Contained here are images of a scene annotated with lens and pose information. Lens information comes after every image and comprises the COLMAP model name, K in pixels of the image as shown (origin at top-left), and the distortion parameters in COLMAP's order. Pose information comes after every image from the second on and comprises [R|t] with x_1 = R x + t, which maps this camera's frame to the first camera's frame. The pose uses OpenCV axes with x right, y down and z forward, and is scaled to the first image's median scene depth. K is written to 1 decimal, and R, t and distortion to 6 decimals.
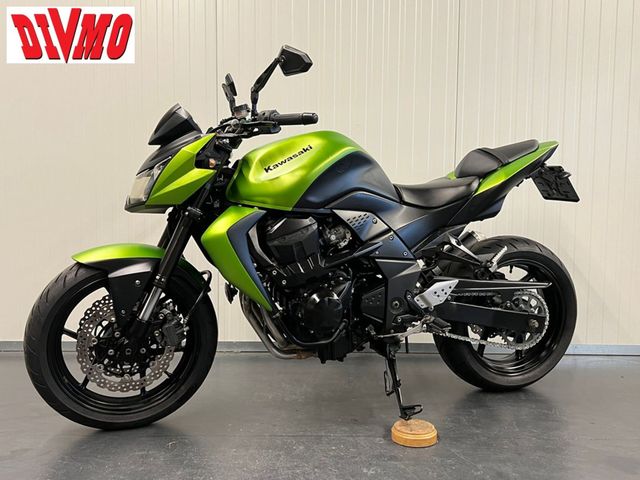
lens RADIAL K [[602.6, 0, 318.8], [0, 602.6, 237.1], [0, 0, 1]] dist [0.079022, 0.000000]
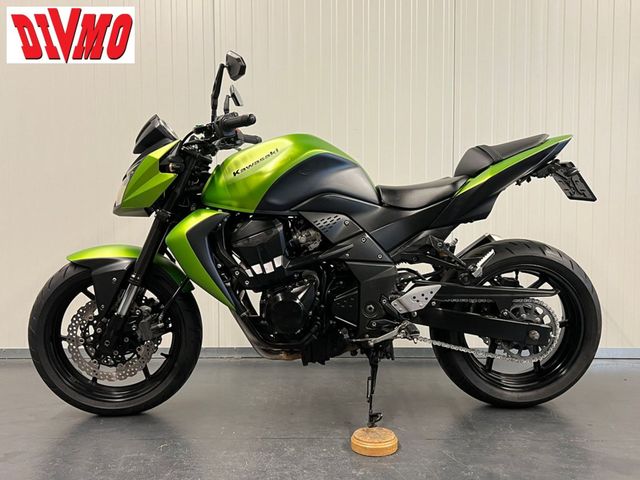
lens RADIAL K [[602.6, 0, 322.7], [0, 602.6, 243.8], [0, 0, 1]] dist [0.079022, 0.000000]
pose [[0.967701, 0.001941, -0.252091, 0.301580], [-0.004343, 0.999950, -0.008975, 0.016541], [0.252061, 0.009780, 0.967662, 0.037516]]
